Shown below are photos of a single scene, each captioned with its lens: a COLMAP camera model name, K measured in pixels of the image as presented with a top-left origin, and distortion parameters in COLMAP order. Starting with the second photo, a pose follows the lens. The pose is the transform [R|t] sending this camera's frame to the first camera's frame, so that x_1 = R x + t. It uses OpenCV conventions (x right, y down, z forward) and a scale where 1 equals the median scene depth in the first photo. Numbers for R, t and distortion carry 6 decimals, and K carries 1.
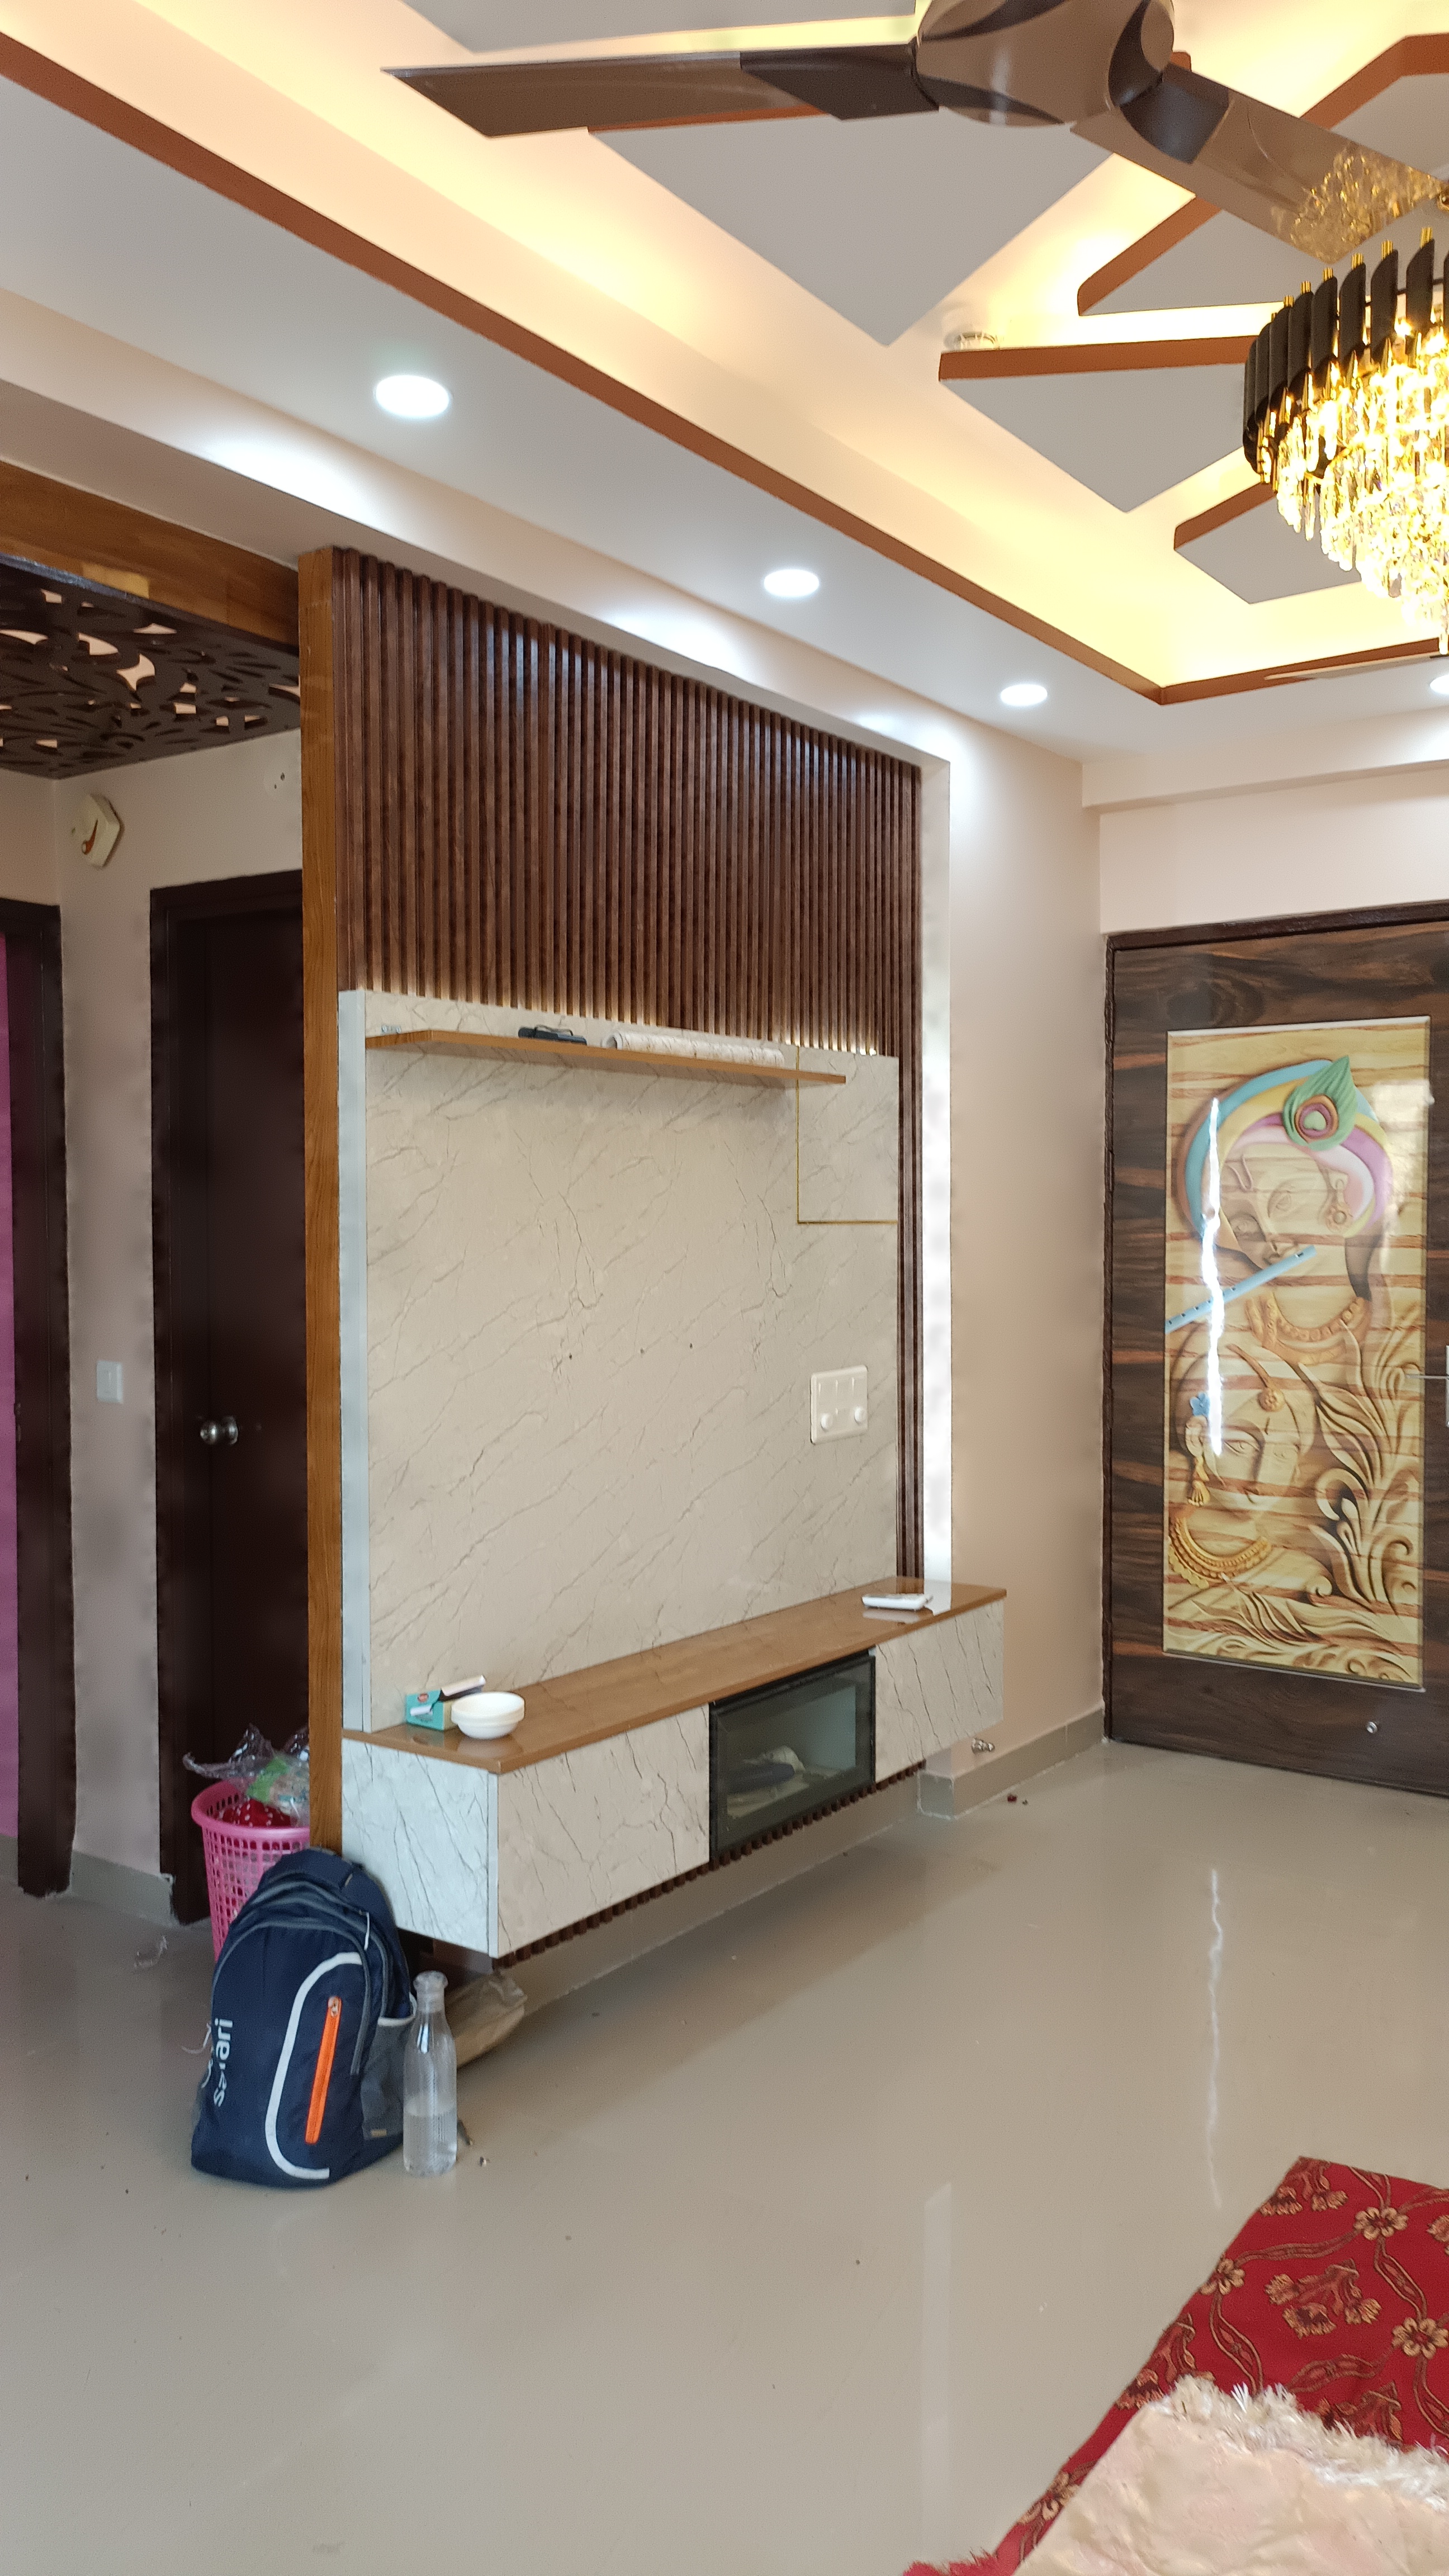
lens RADIAL K [[1921.4, 0, 724.5], [0, 1921.4, 1288.0], [0, 0, 1]] dist [0.081576, -0.094098]
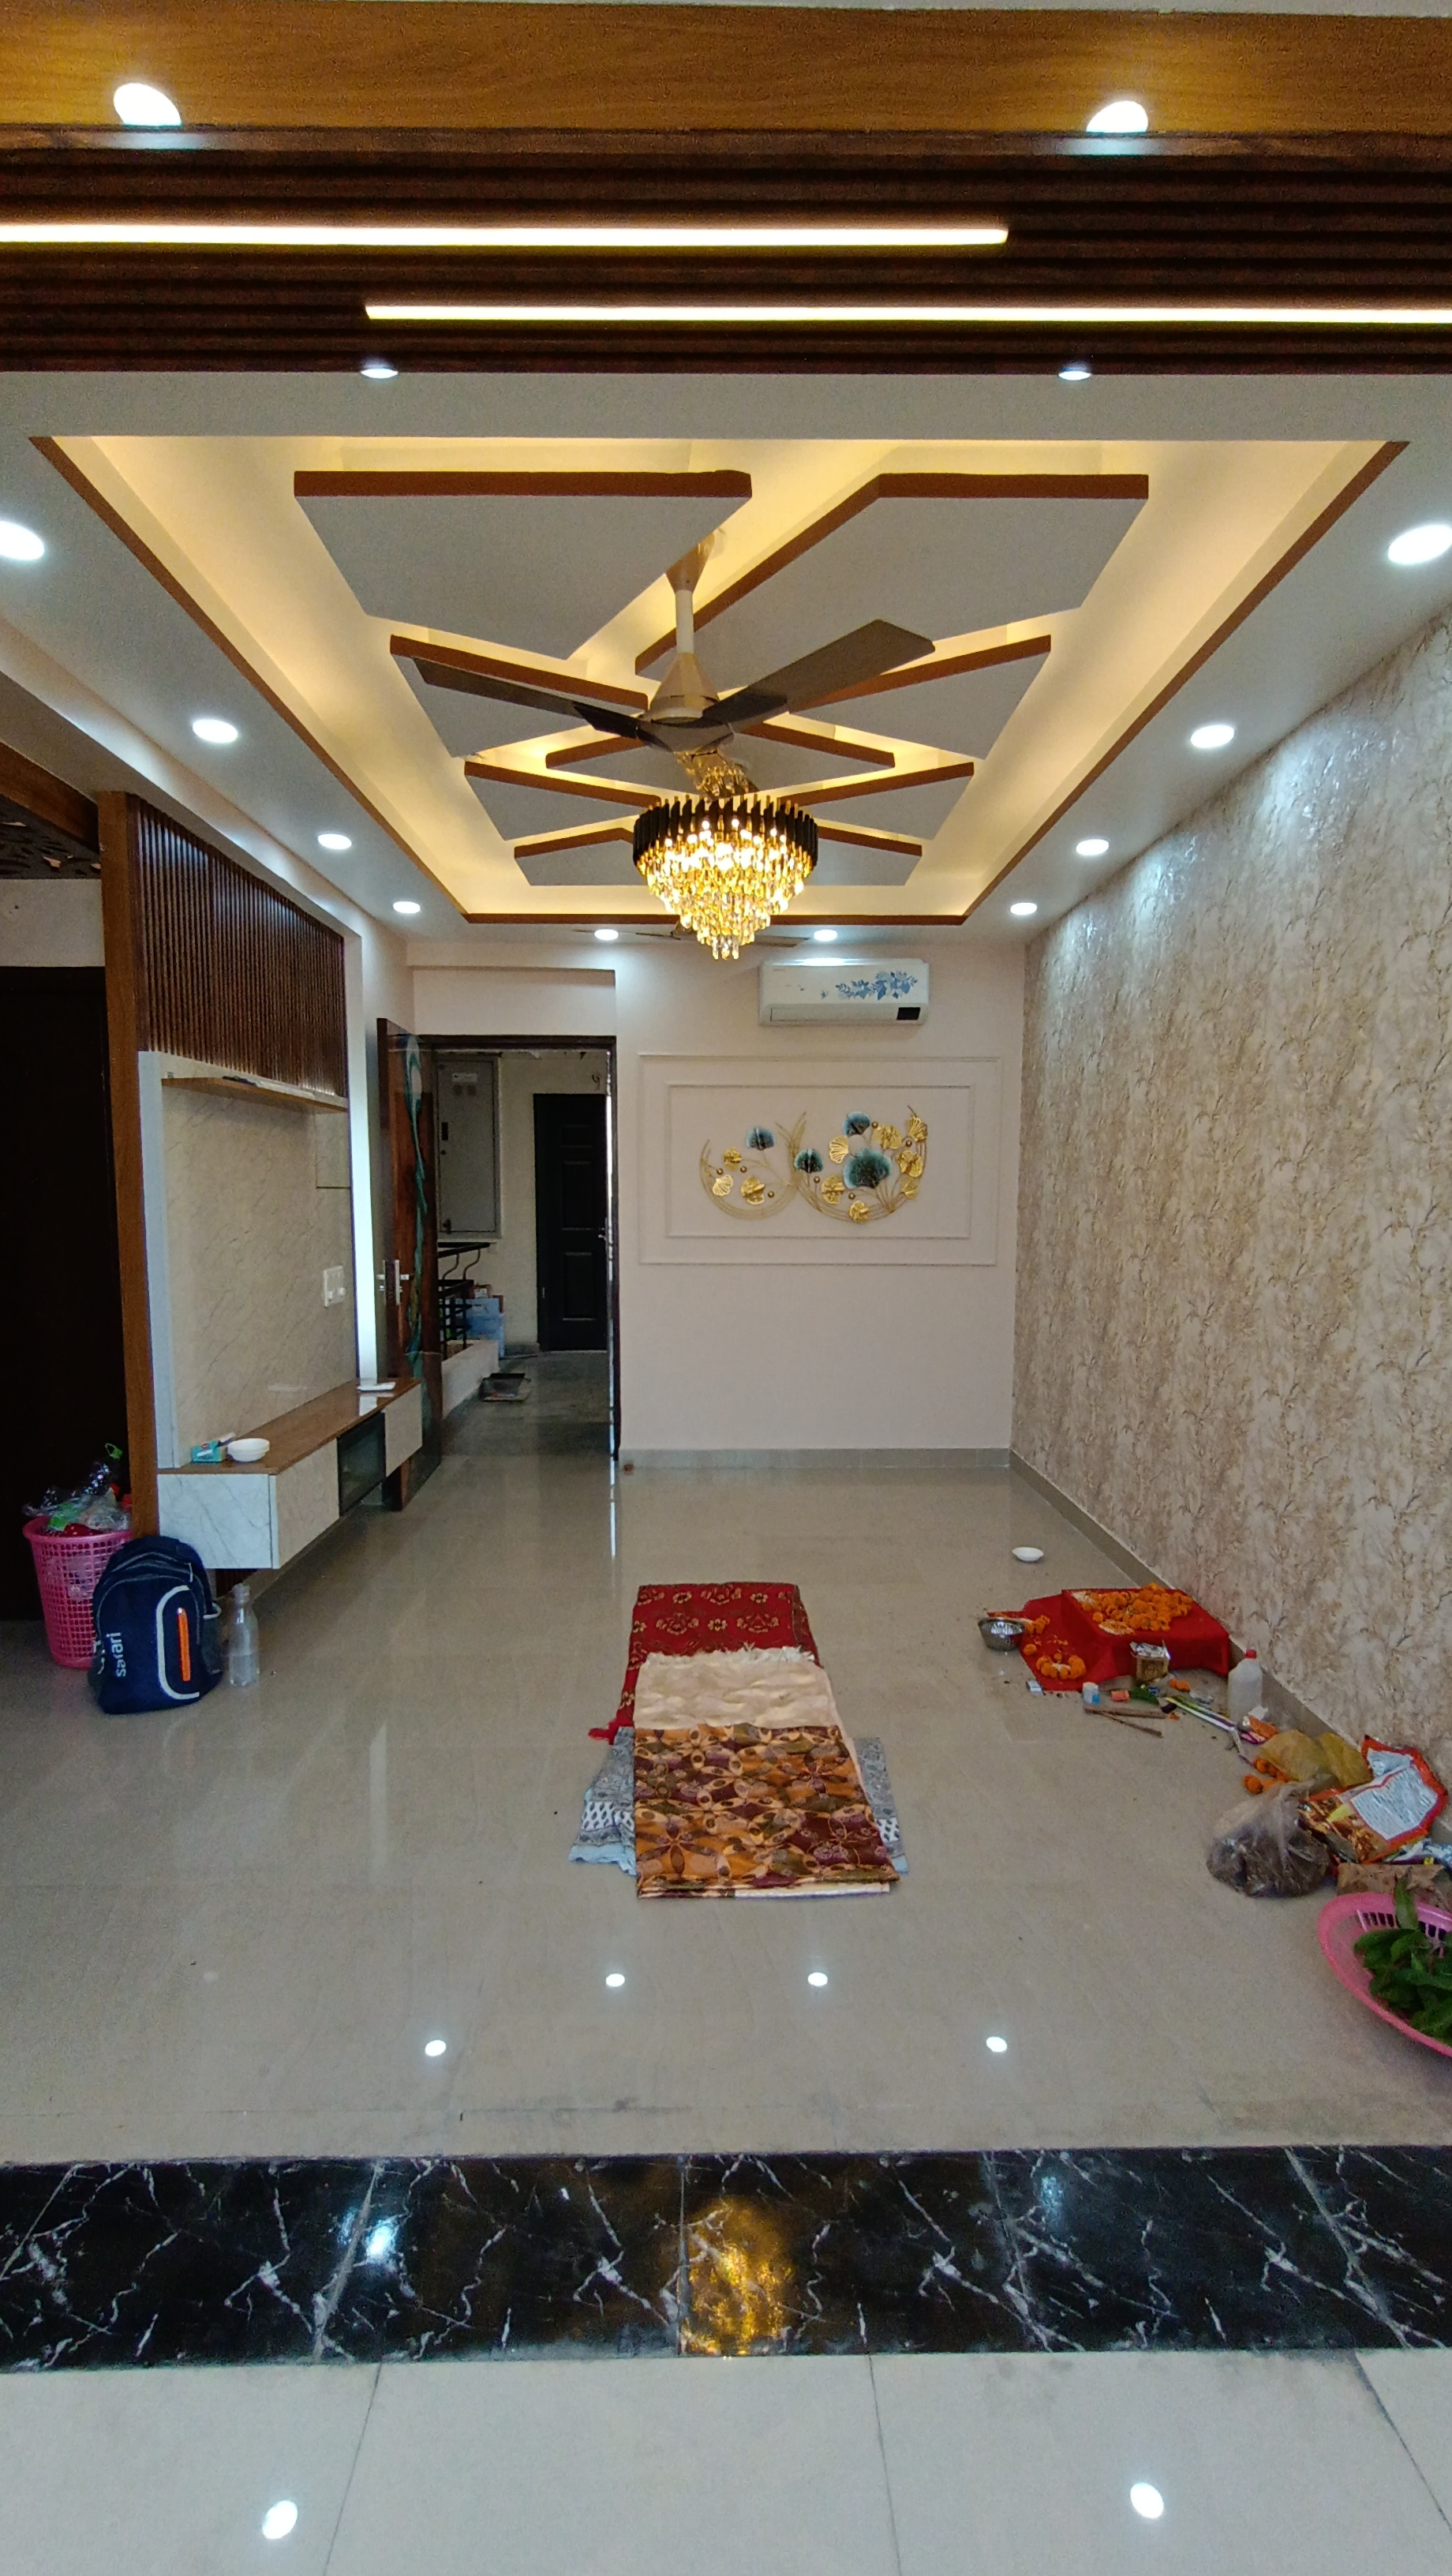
lens RADIAL K [[1158.7, 0, 726.0], [0, 1158.7, 1288.0], [0, 0, 1]] dist [0.108344, 0.000010]
pose [[0.819589, -0.043614, 0.571290, -0.393210], [0.017612, 0.998545, 0.050965, 0.014873], [-0.572681, -0.031709, 0.819165, -0.197956]]
